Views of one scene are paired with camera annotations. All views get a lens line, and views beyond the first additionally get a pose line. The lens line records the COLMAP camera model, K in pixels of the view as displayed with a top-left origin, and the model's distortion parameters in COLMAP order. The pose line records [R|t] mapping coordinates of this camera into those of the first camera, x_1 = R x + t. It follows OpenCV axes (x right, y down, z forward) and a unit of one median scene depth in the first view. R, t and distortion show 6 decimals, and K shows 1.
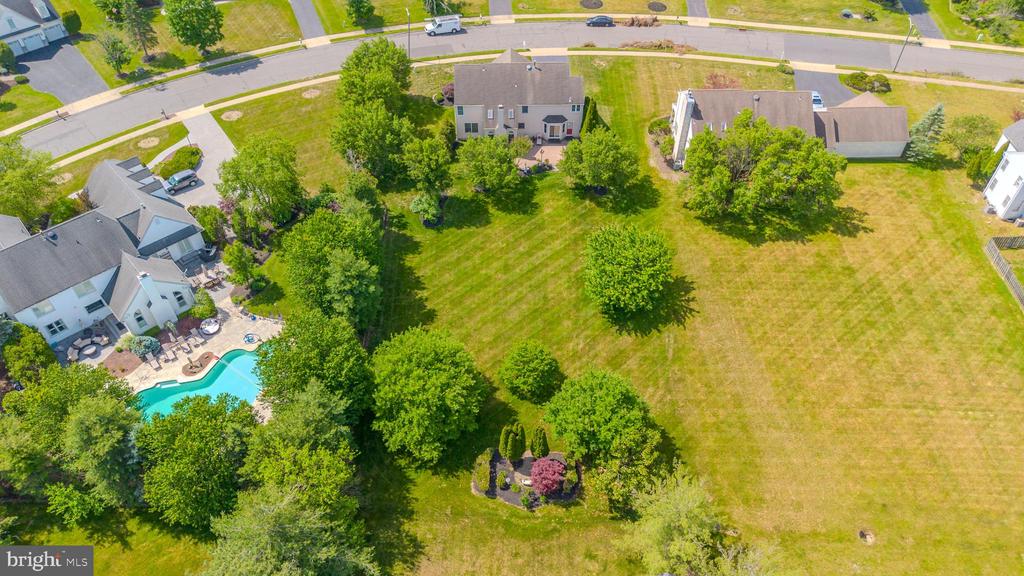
lens RADIAL K [[726.5, 0, 509.8], [0, 726.5, 283.6], [0, 0, 1]] dist [0.074343, -0.084007]
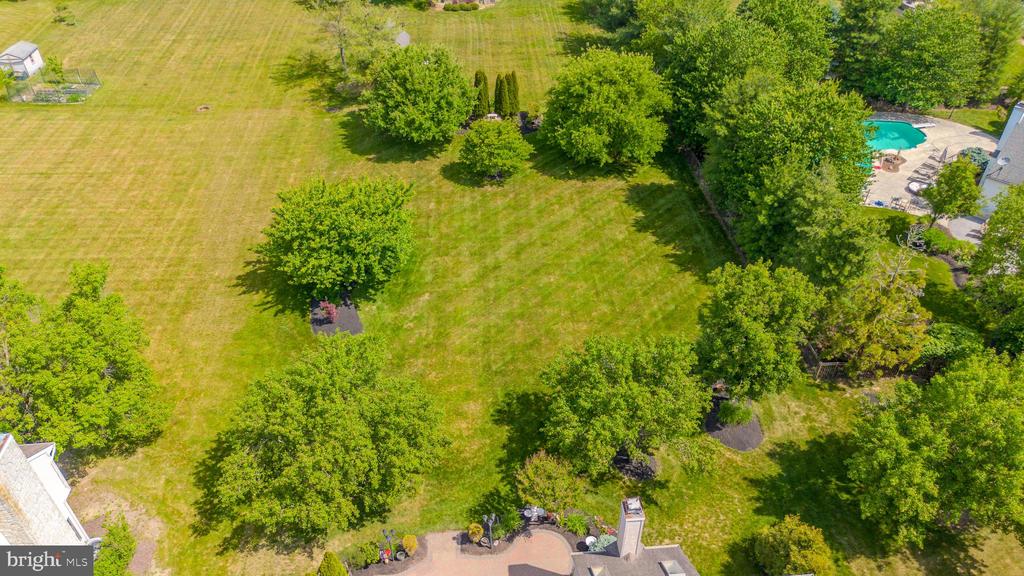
lens RADIAL K [[726.5, 0, 509.8], [0, 726.5, 283.6], [0, 0, 1]] dist [0.074343, -0.084007]
pose [[-0.997446, 0.055571, -0.044875, 0.042162], [-0.040795, 0.072486, 0.996535, -0.509730], [0.058632, 0.995820, -0.070034, 0.875353]]
